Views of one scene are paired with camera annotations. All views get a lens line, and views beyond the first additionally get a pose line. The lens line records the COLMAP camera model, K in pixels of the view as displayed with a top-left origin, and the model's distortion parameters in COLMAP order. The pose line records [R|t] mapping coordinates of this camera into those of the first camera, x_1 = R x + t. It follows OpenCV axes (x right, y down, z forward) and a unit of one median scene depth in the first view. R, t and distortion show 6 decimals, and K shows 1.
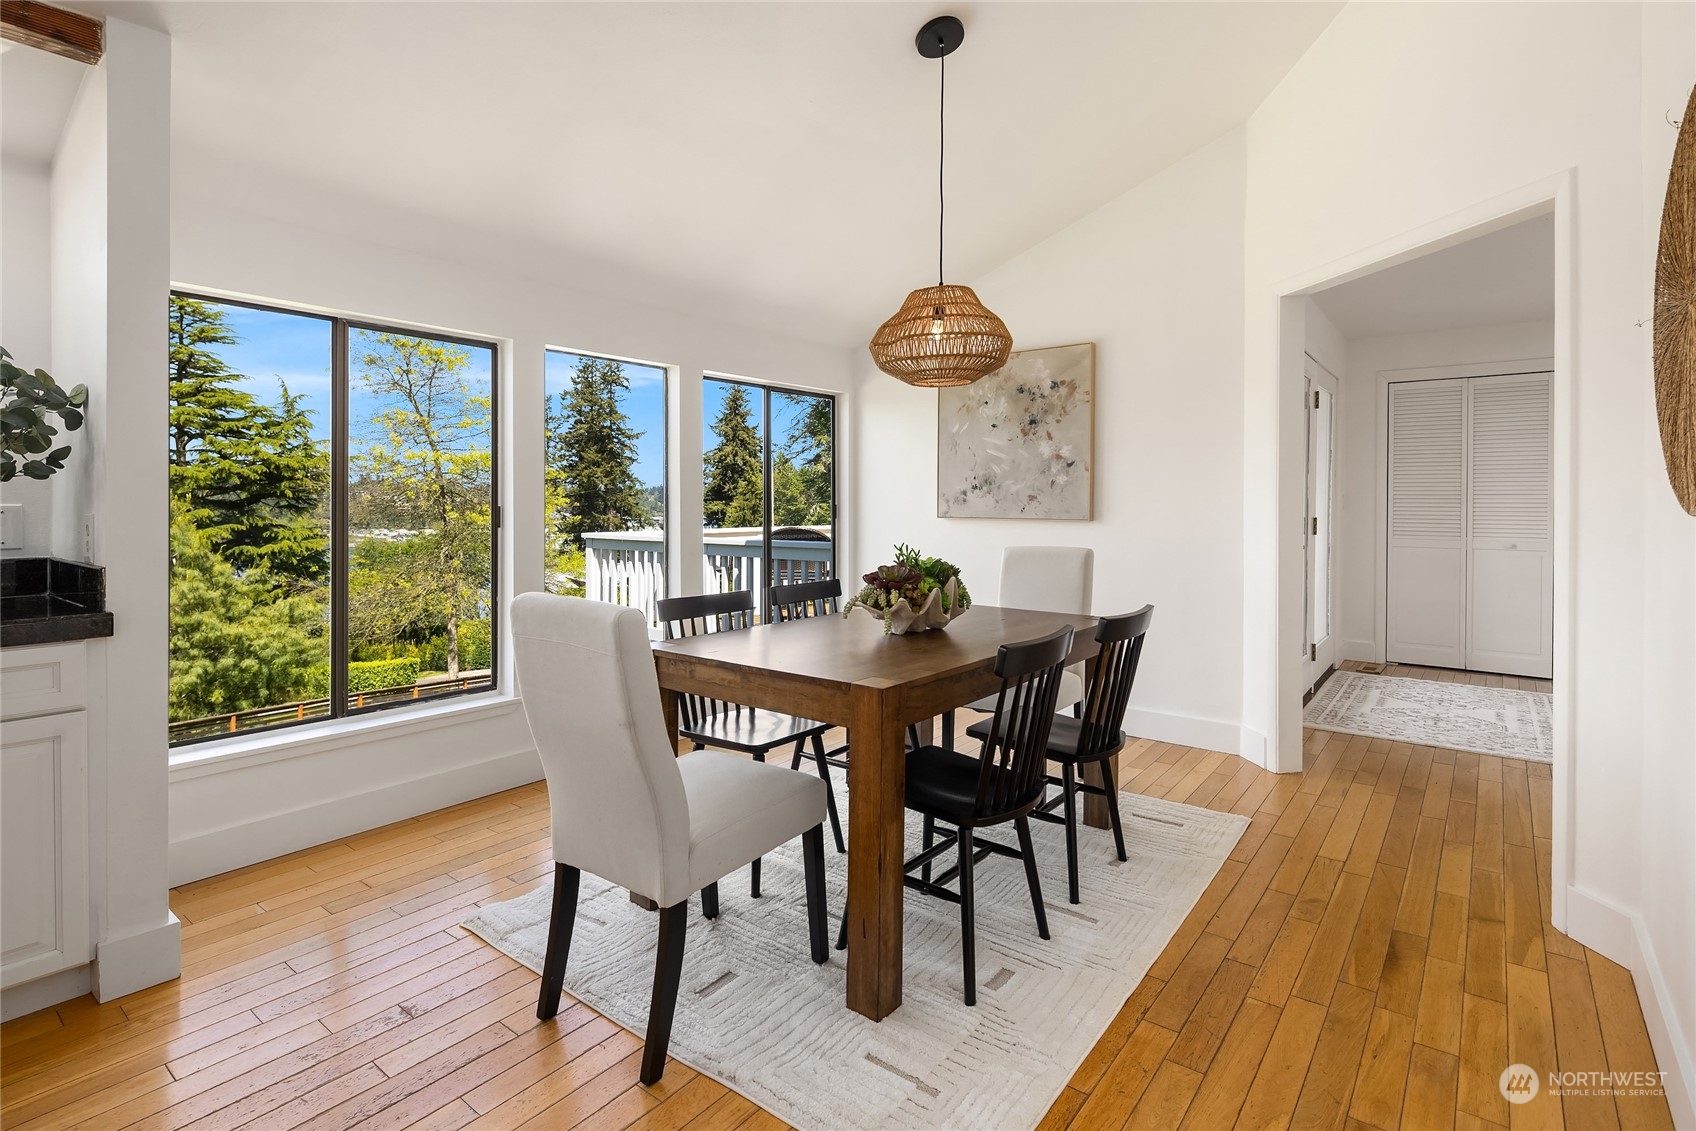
lens RADIAL K [[824.9, 0, 850.9], [0, 824.9, 509.5], [0, 0, 1]] dist [0.008112, -0.004635]
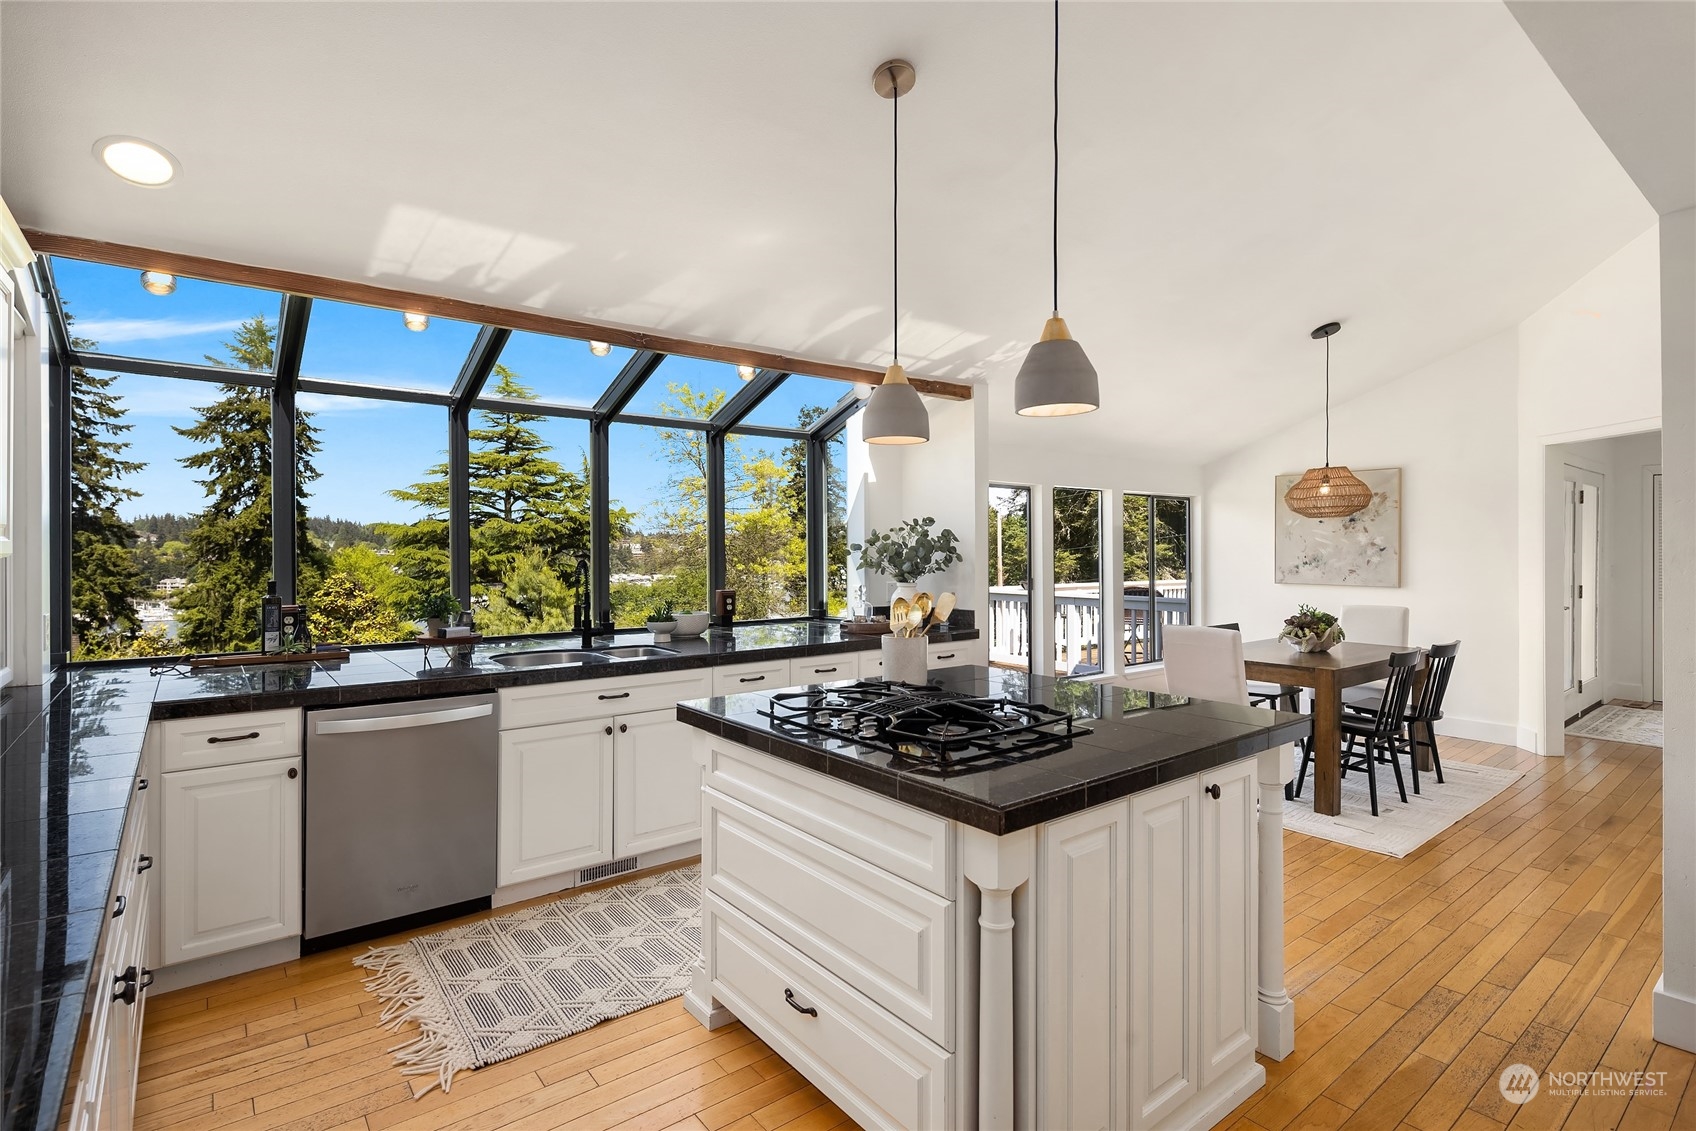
lens RADIAL K [[824.9, 0, 856.2], [0, 824.9, 545.4], [0, 0, 1]] dist [0.008112, -0.004635]
pose [[0.972408, -0.001354, -0.233284, -0.029810], [-0.001943, 0.999902, -0.013900, -0.003893], [0.233280, 0.013970, 0.972309, -0.064337]]
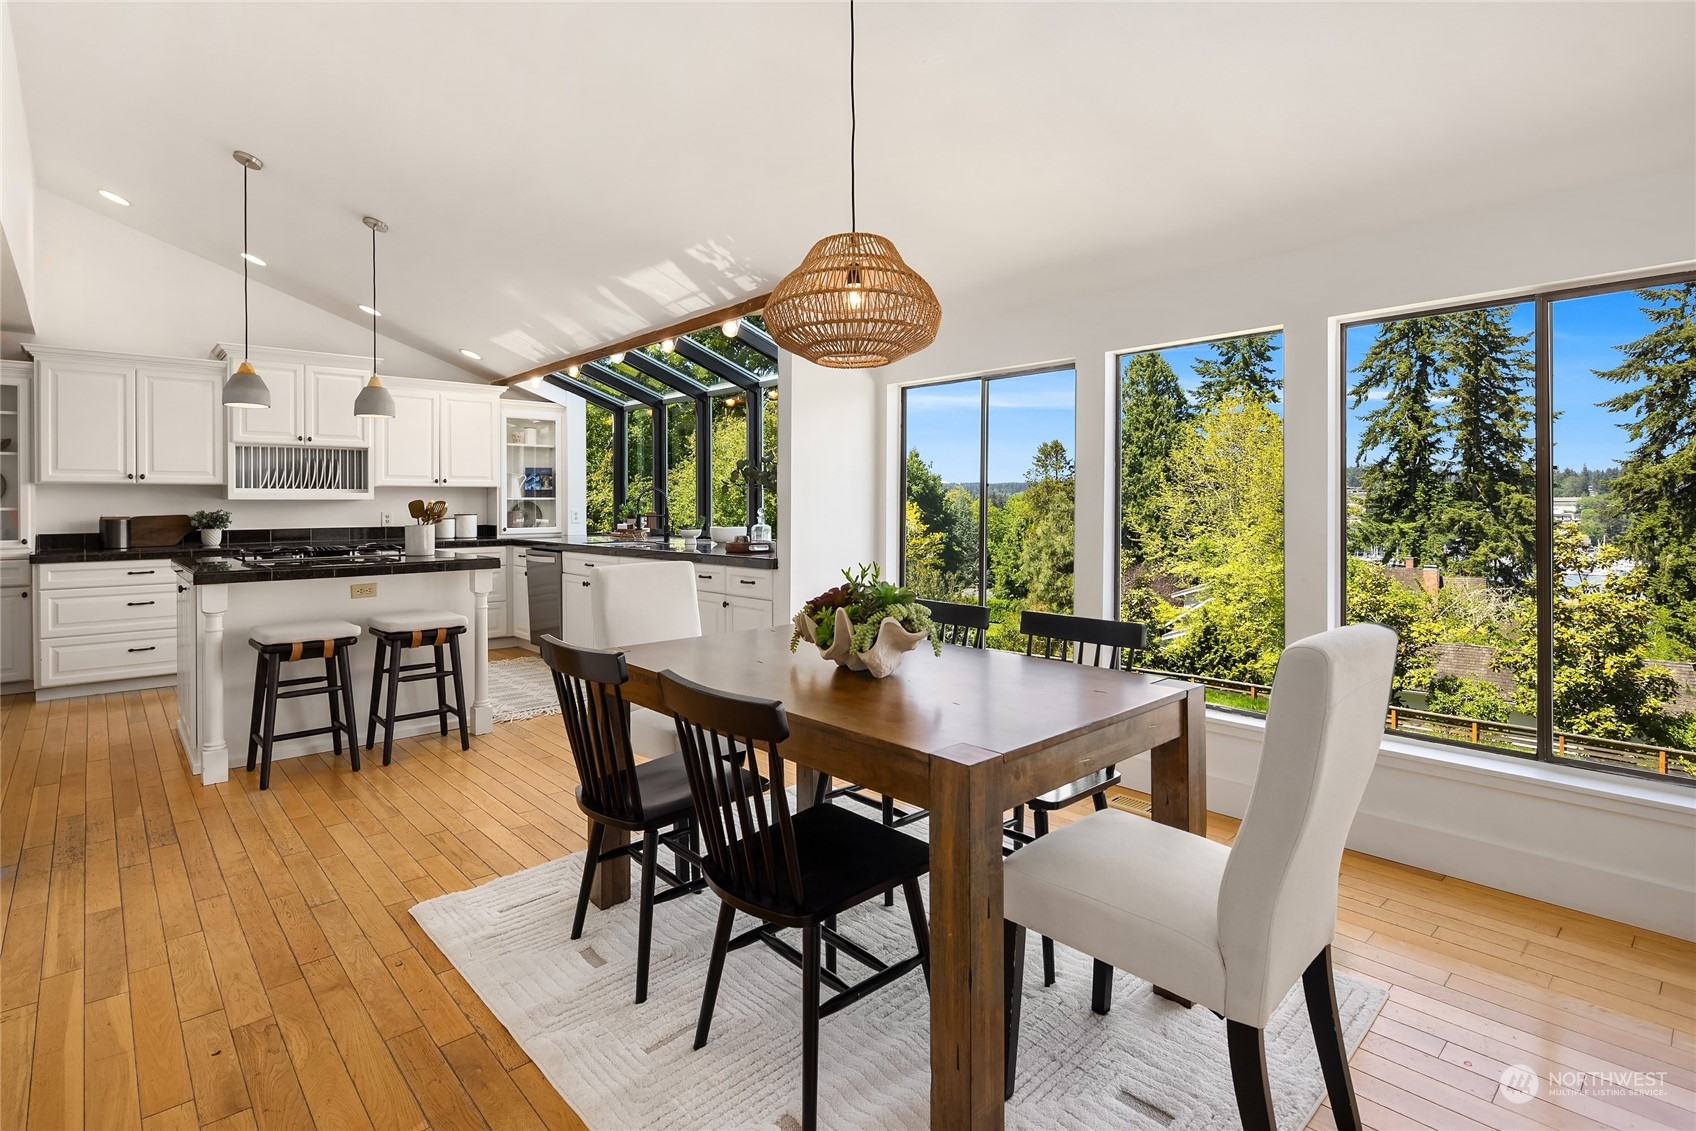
lens RADIAL K [[824.9, 0, 852.5], [0, 824.9, 509.2], [0, 0, 1]] dist [0.008112, -0.004635]
pose [[-0.155817, 0.006878, -0.987762, 0.045009], [-0.004878, 0.999958, 0.007732, -0.001633], [0.987774, 0.006023, -0.155777, 0.058923]]
